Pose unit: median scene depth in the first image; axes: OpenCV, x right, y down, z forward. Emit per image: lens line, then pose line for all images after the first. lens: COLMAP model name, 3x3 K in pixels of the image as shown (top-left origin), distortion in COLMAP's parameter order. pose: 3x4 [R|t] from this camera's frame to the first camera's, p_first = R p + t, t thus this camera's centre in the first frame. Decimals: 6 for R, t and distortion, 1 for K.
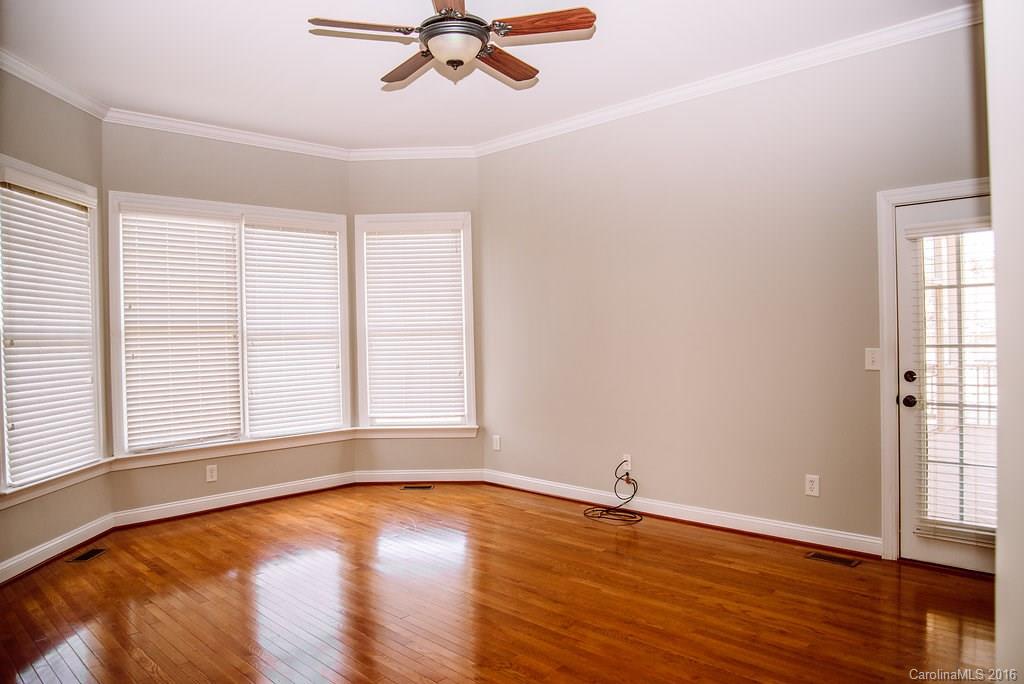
lens RADIAL K [[710.8, 0, 512.0], [0, 710.8, 342.0], [0, 0, 1]] dist [0.003052, 0.001798]
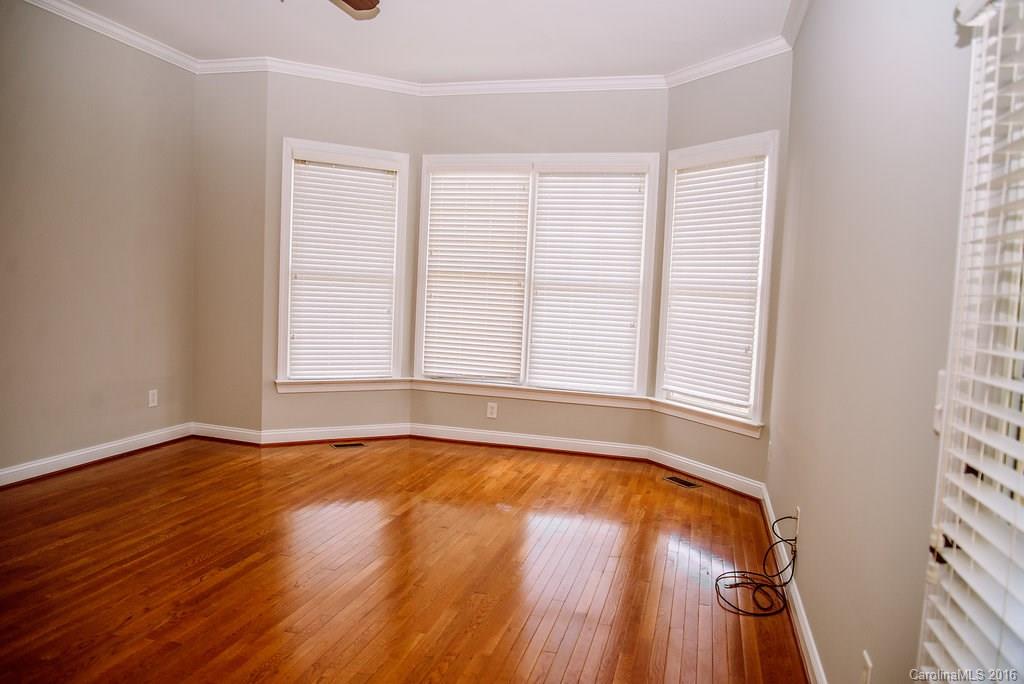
lens RADIAL K [[739.3, 0, 512.0], [0, 739.3, 342.0], [0, 0, 1]] dist [-0.006526, -0.000569]
pose [[0.512863, 0.109875, -0.851410, 0.515416], [-0.067436, 0.993867, 0.087638, -0.017802], [0.855818, 0.012469, 0.517127, 0.427976]]
